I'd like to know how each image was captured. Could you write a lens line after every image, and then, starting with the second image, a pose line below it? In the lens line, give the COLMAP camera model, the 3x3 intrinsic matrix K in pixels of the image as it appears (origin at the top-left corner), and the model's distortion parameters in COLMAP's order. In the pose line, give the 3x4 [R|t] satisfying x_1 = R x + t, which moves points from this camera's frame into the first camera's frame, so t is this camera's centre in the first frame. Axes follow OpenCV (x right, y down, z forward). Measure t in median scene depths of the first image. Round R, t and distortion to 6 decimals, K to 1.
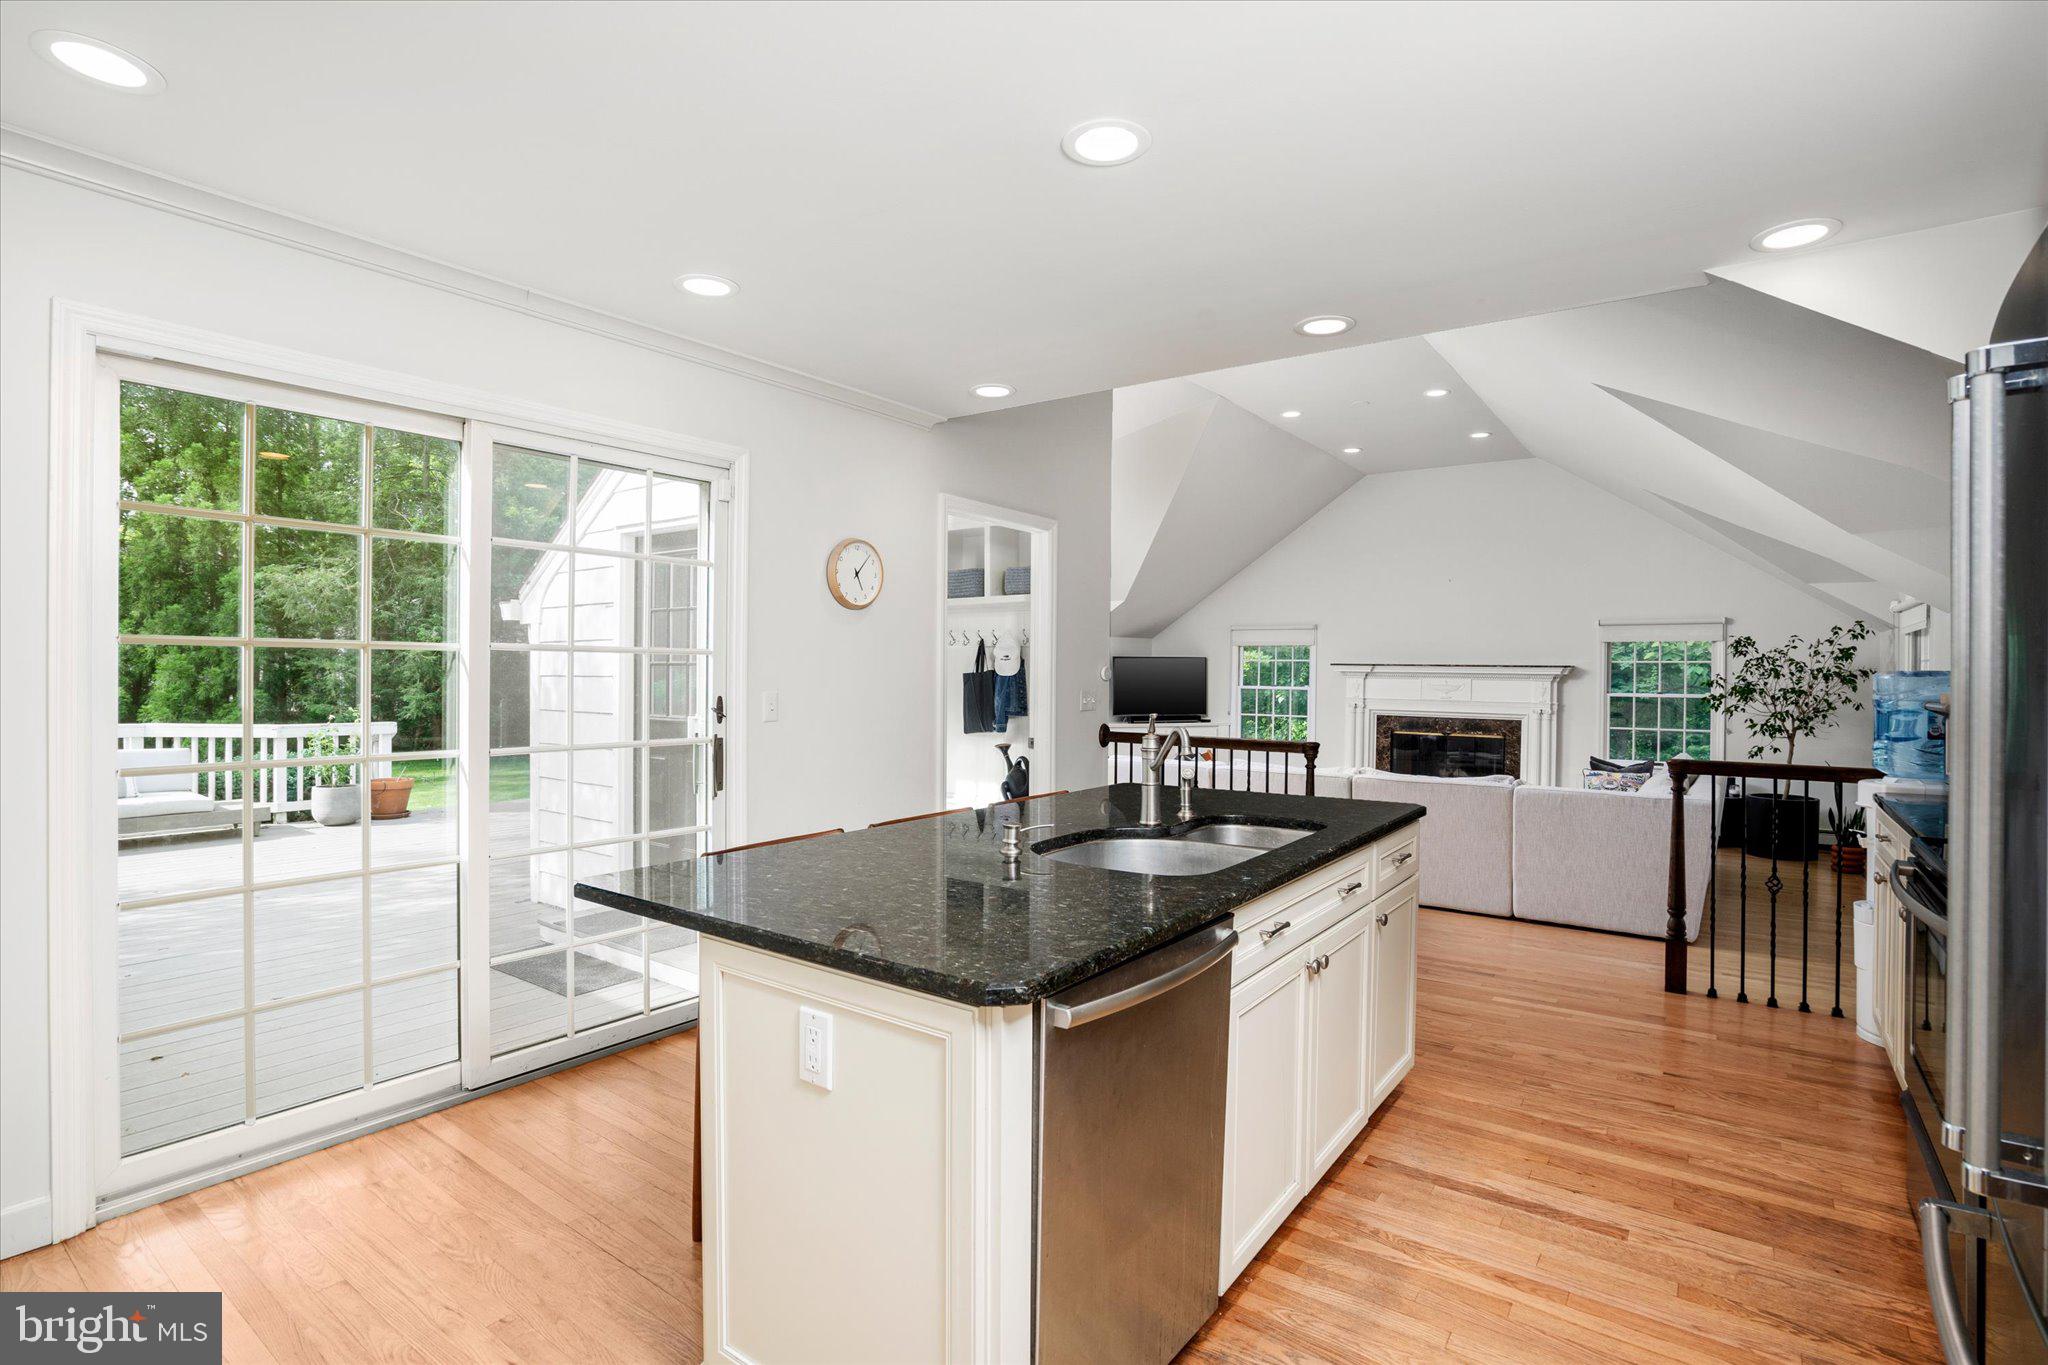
lens RADIAL K [[950.7, 0, 1024.0], [0, 950.7, 682.5], [0, 0, 1]] dist [-0.019739, 0.000086]
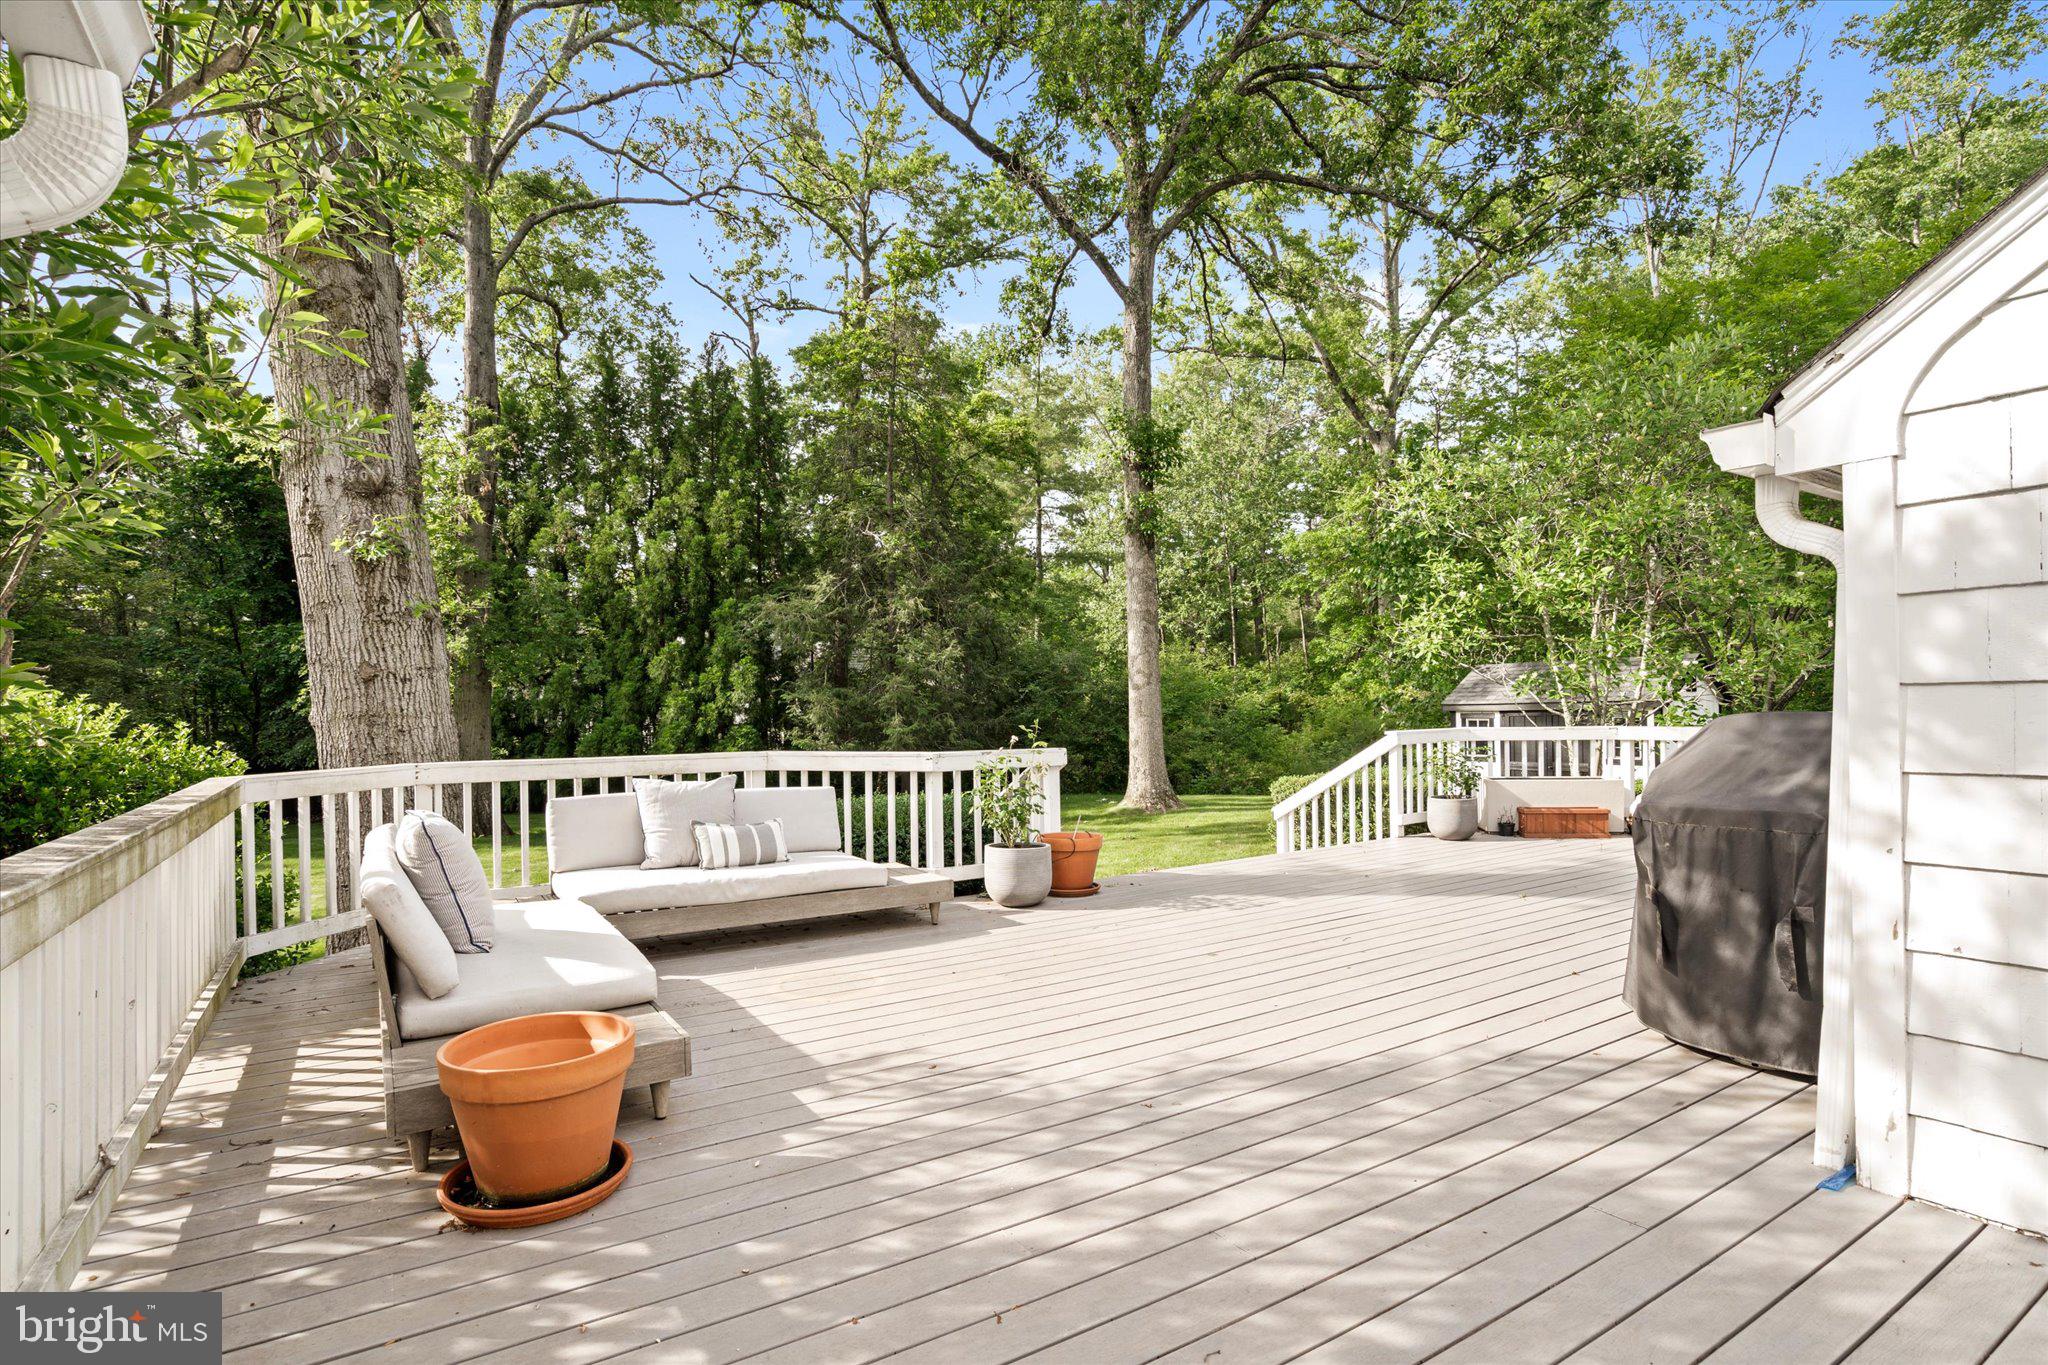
lens RADIAL K [[1034.1, 0, 1024.0], [0, 1034.1, 682.5], [0, 0, 1]] dist [-0.056620, 0.022067]
pose [[0.931416, -0.033275, -0.362433, -0.139711], [0.021548, 0.999107, -0.036353, 0.006993], [0.363319, 0.026050, 0.931301, 0.098916]]
